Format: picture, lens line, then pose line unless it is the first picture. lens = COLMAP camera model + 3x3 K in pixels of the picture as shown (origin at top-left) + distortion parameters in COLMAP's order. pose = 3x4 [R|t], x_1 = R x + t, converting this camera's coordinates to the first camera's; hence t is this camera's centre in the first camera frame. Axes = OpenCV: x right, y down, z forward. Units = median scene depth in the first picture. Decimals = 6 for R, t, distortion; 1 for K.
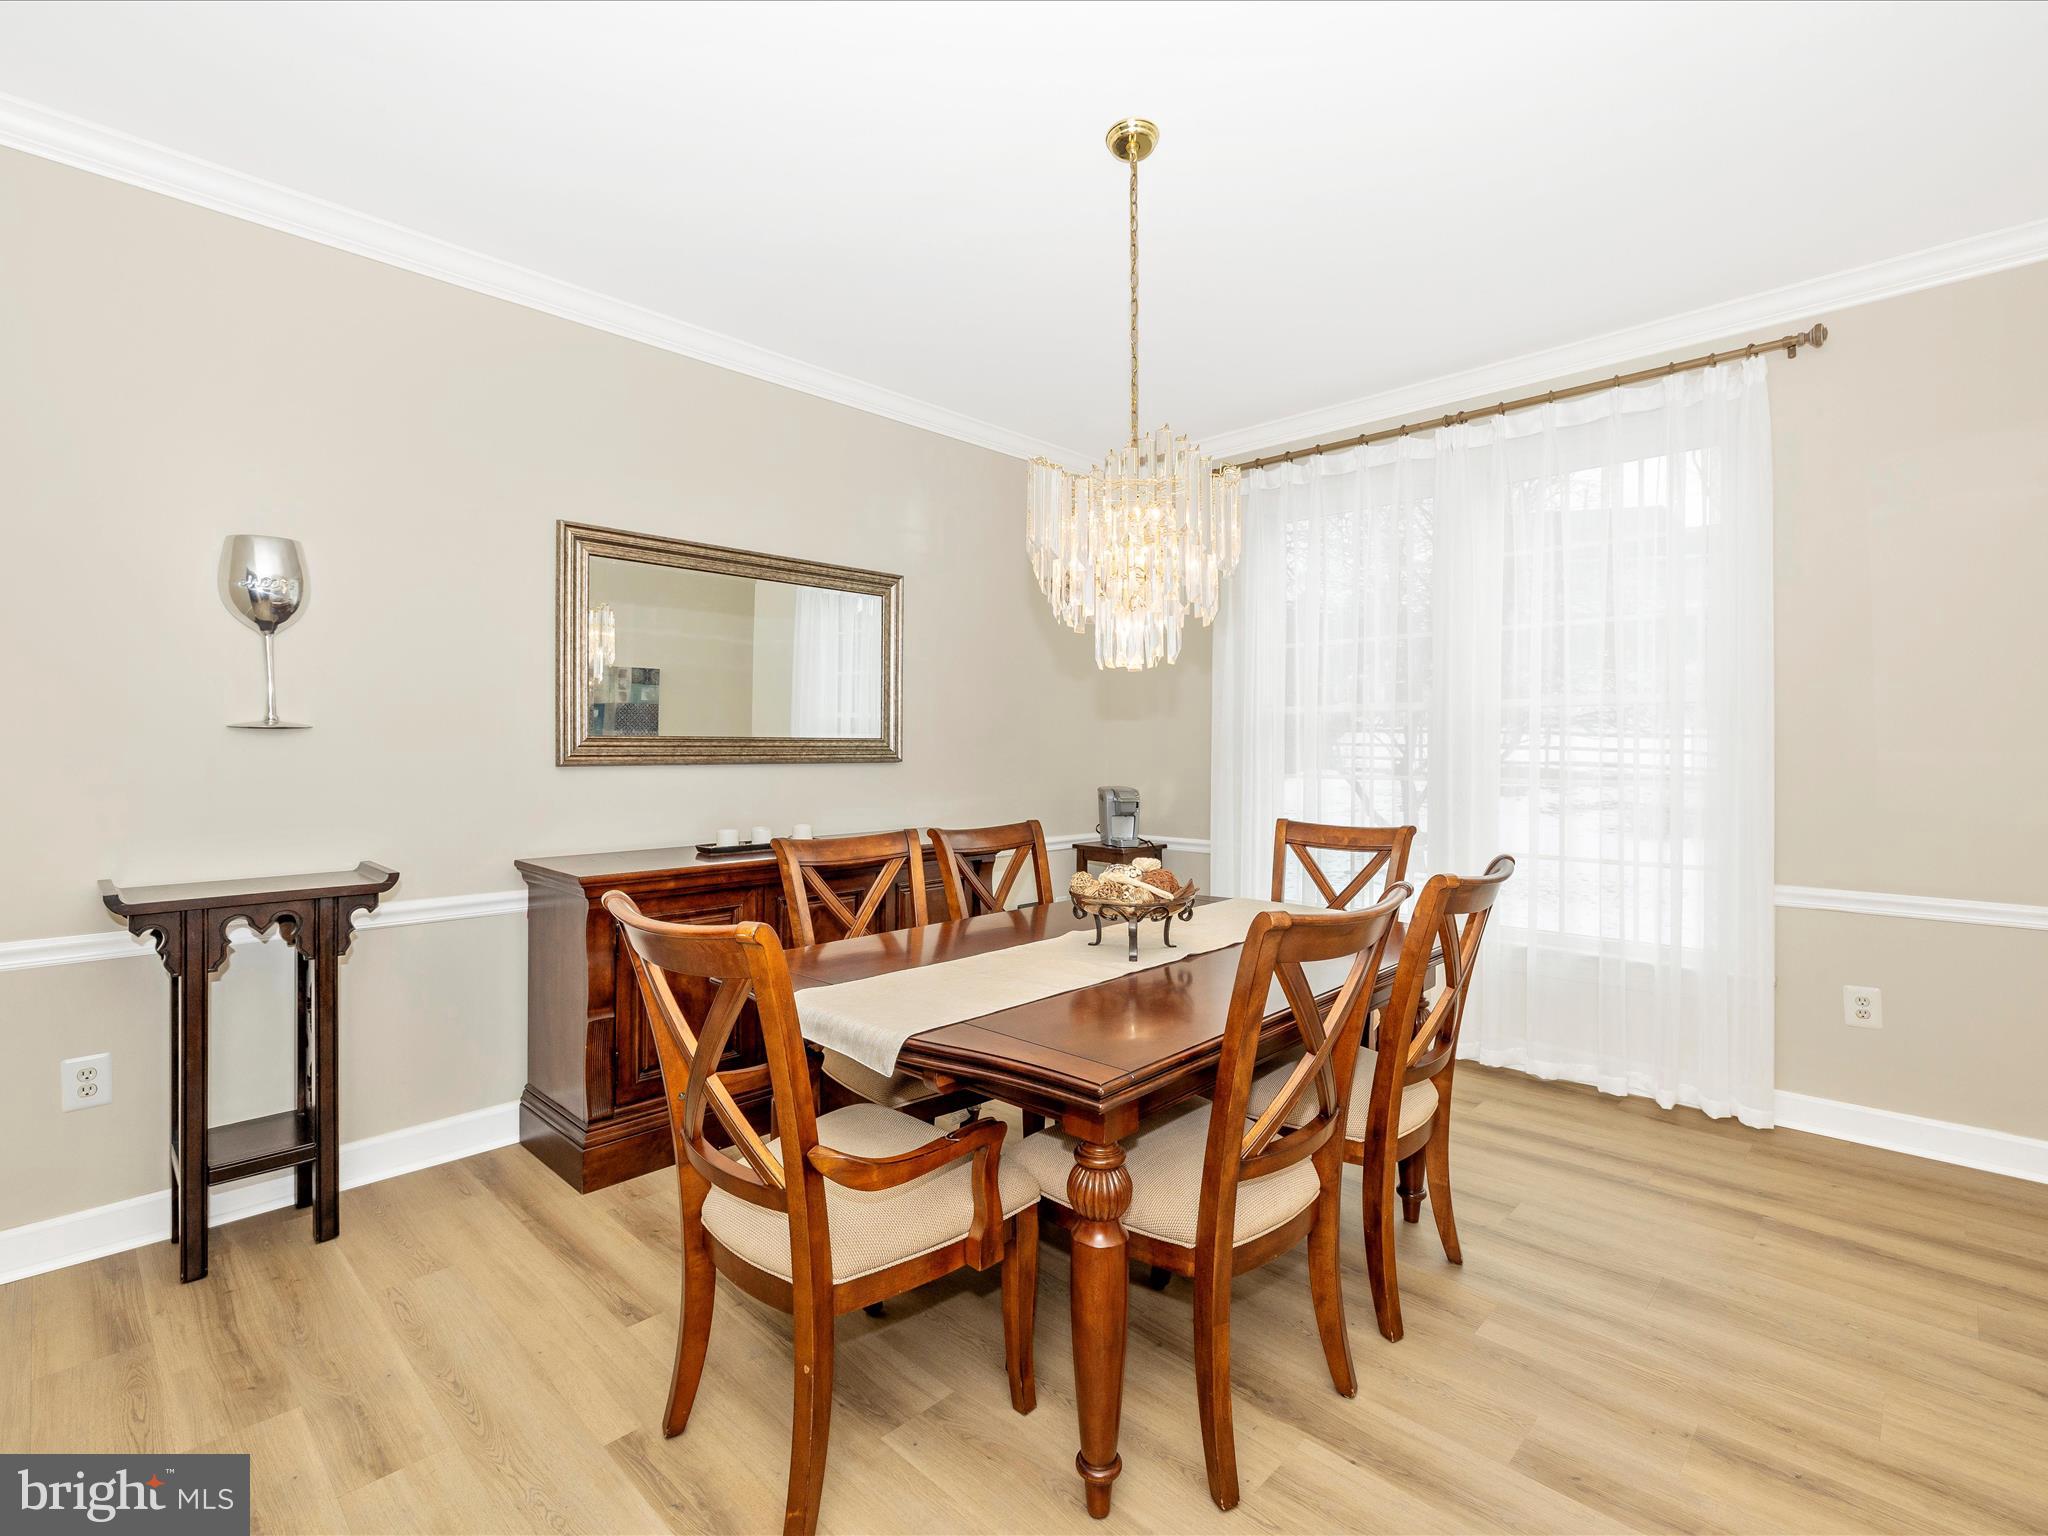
lens RADIAL K [[969.6, 0, 1024.1], [0, 969.6, 743.0], [0, 0, 1]] dist [-0.005561, -0.000414]
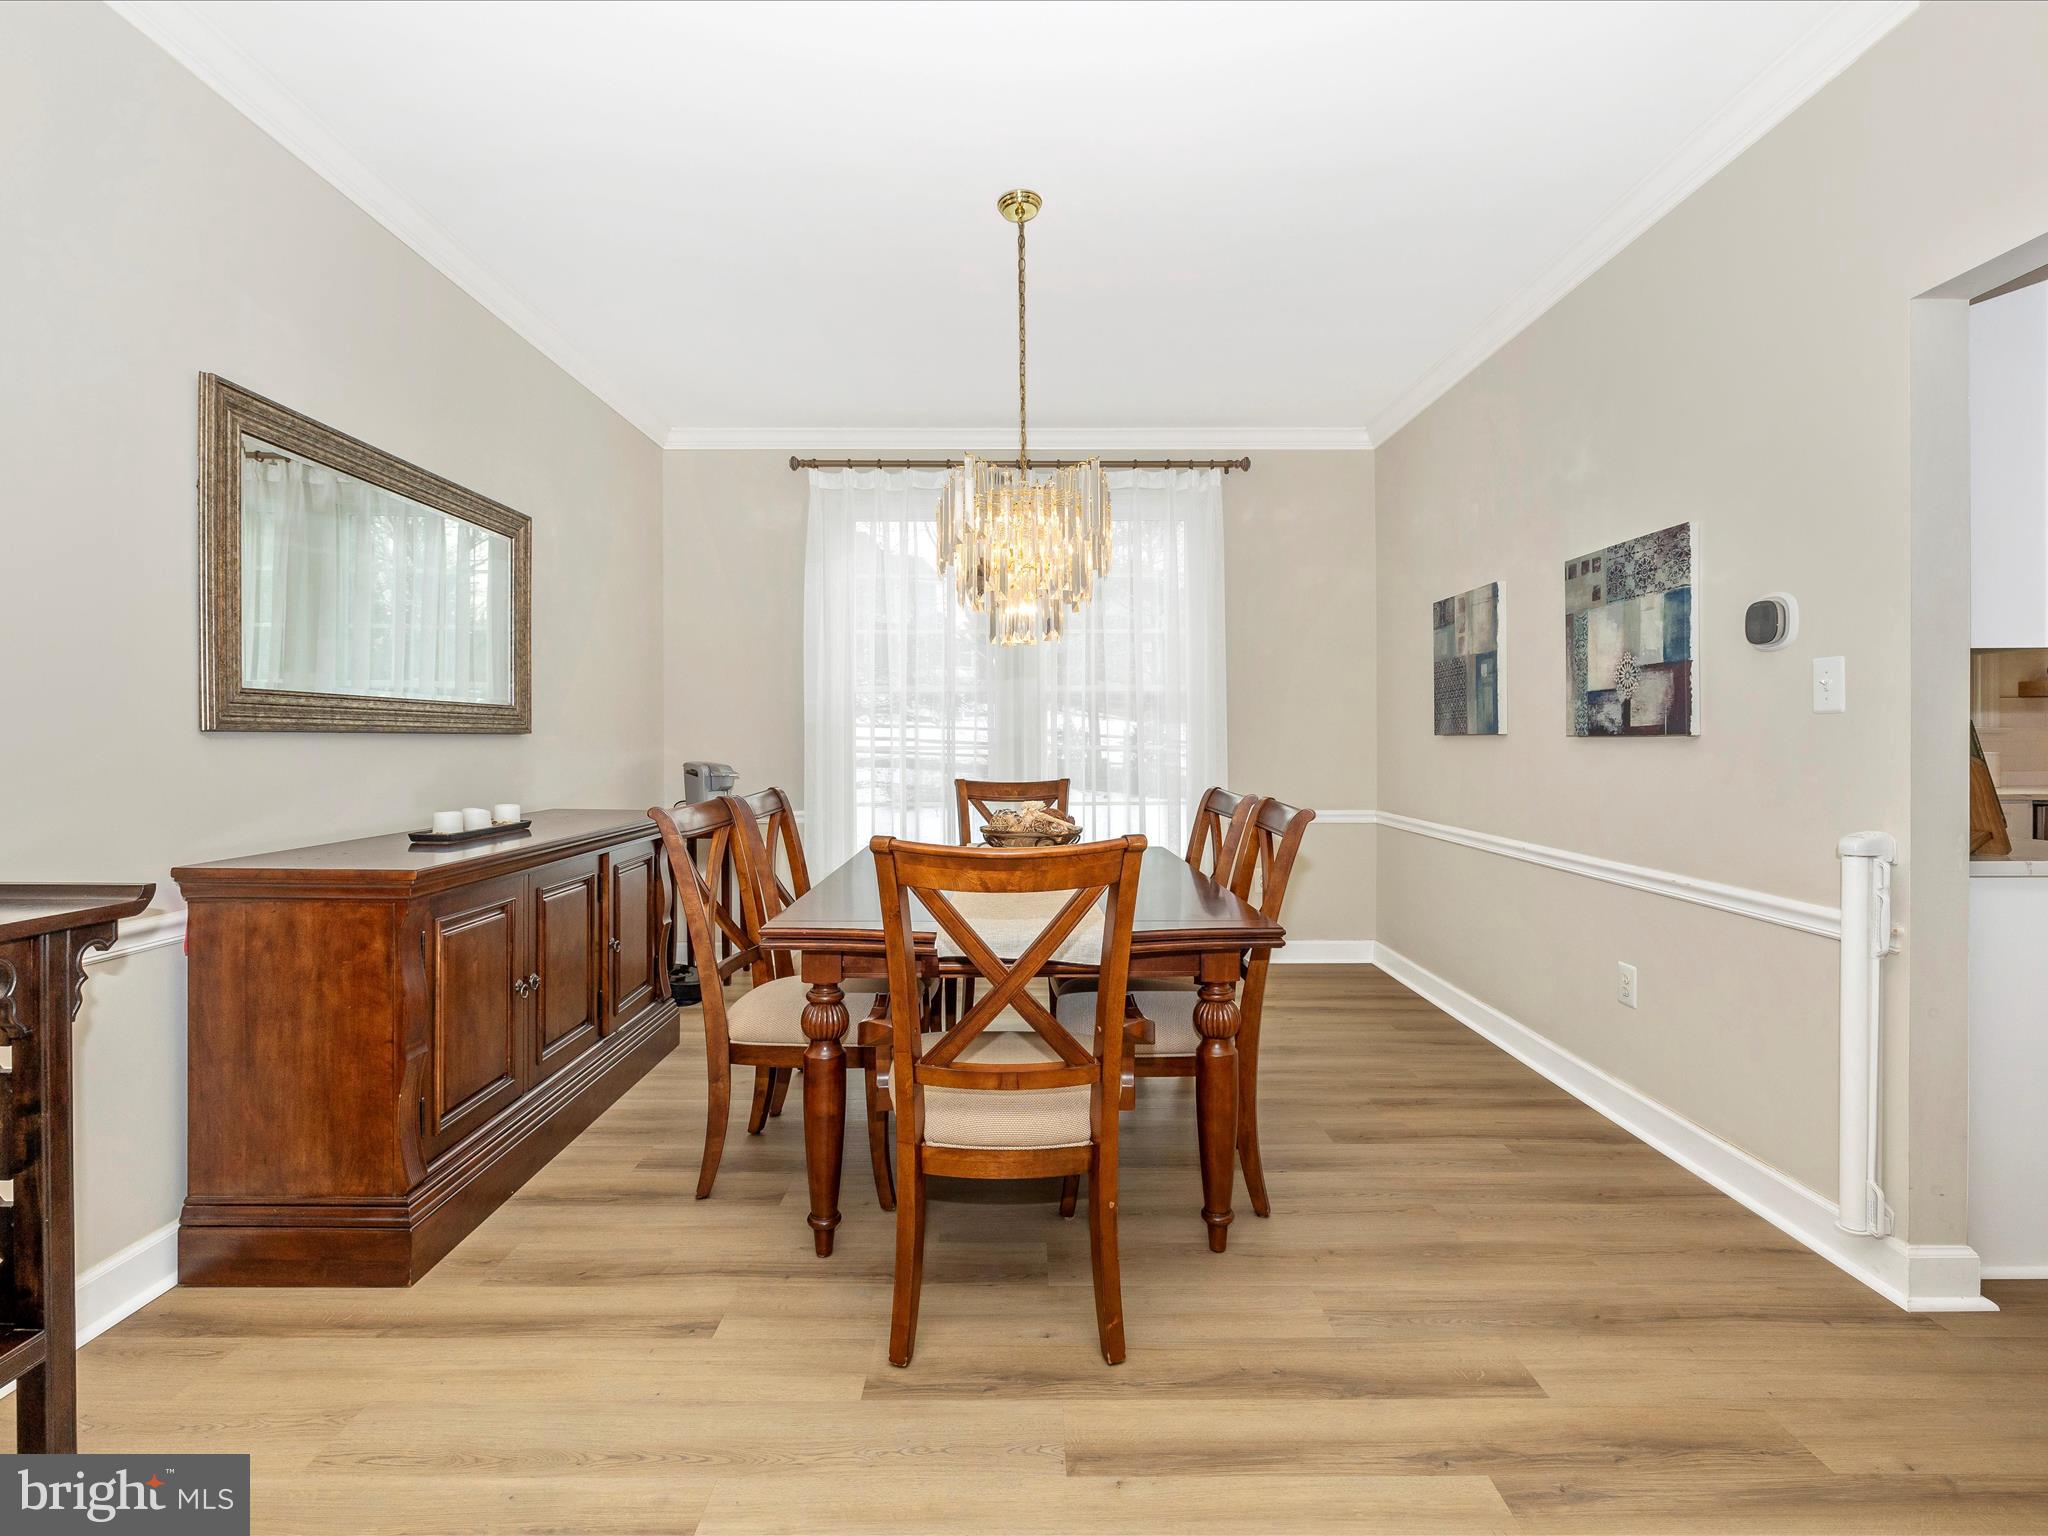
lens RADIAL K [[969.6, 0, 1024.1], [0, 969.6, 743.0], [0, 0, 1]] dist [-0.005561, -0.000414]
pose [[0.716194, -0.004530, 0.697887, -0.558606], [-0.003280, 0.999946, 0.009856, 0.024958], [-0.697894, -0.009348, 0.716140, 0.100874]]
